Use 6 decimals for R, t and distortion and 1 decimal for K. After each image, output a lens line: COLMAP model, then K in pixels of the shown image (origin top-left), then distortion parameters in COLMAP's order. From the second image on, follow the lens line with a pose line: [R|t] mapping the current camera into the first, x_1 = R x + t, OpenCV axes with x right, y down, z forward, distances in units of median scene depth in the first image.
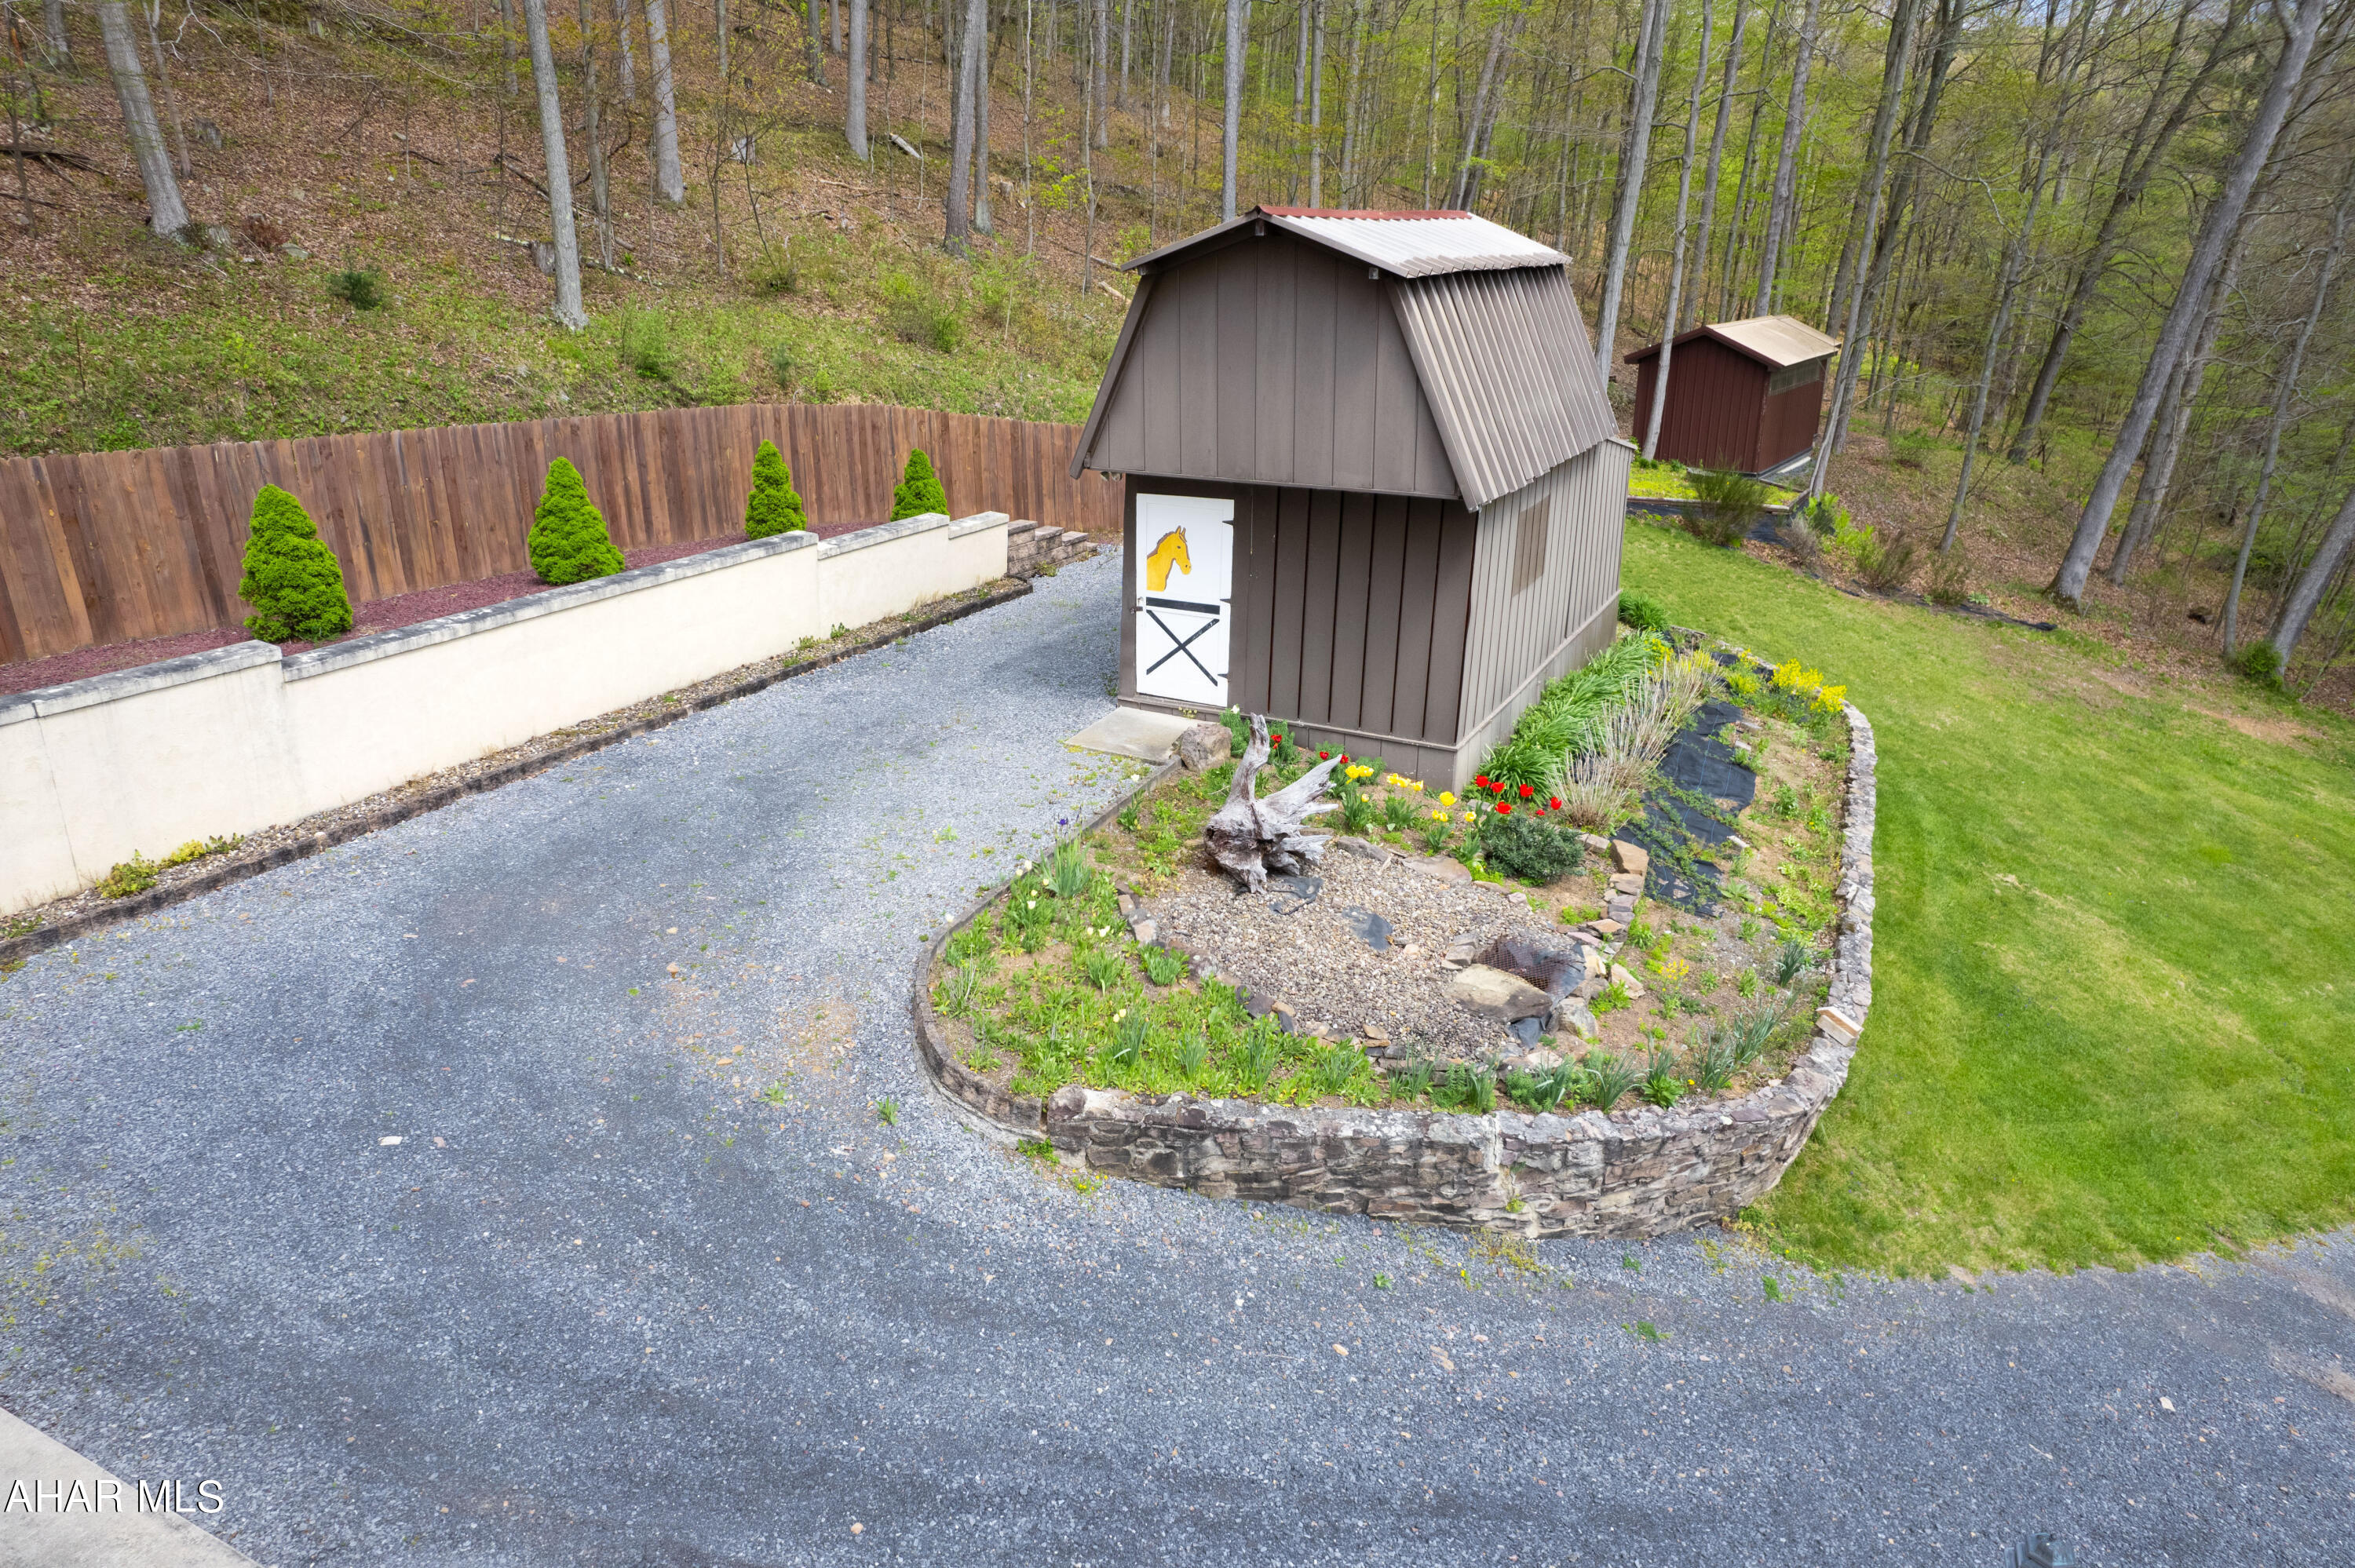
lens RADIAL K [[1510.1, 0, 1180.9], [0, 1510.1, 796.2], [0, 0, 1]] dist [-0.081090, 0.074714]
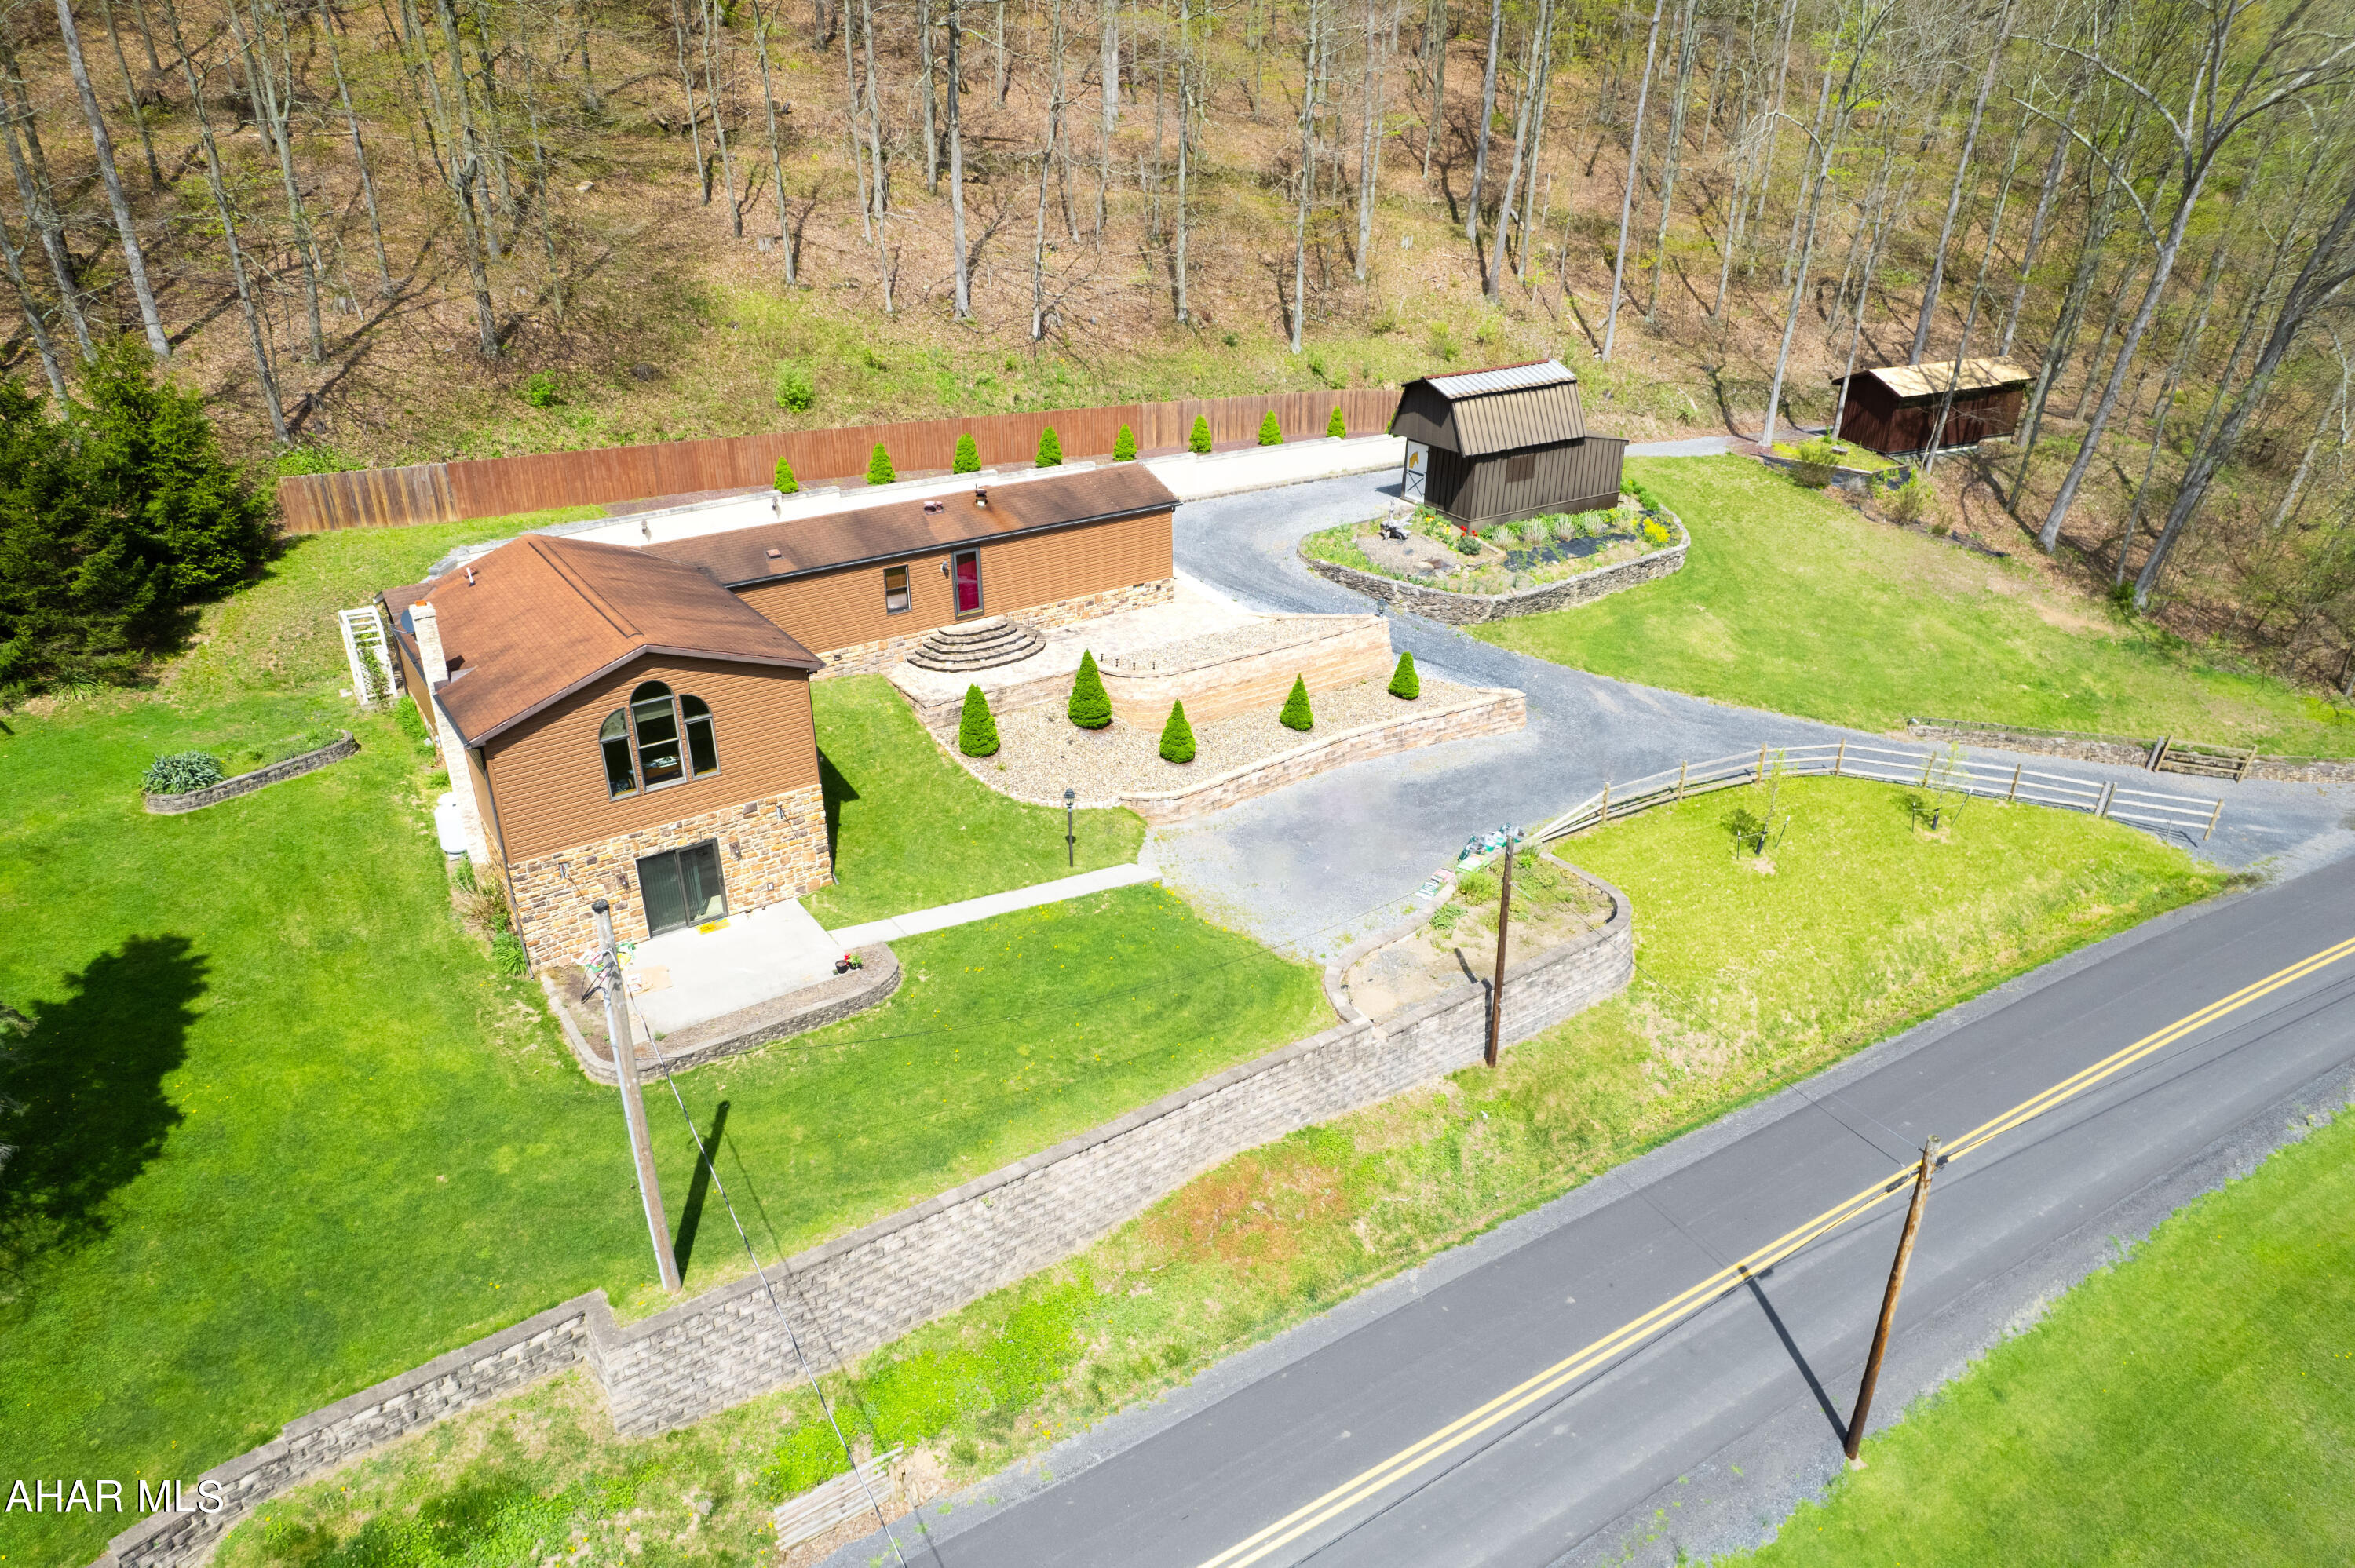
lens RADIAL K [[1510.1, 0, 1180.9], [0, 1510.1, 796.2], [0, 0, 1]] dist [-0.081090, 0.074714]
pose [[0.863018, 0.221690, -0.453931, 1.339616], [-0.175829, 0.974200, 0.141490, 0.220461], [0.473586, -0.042294, 0.879732, -2.500172]]
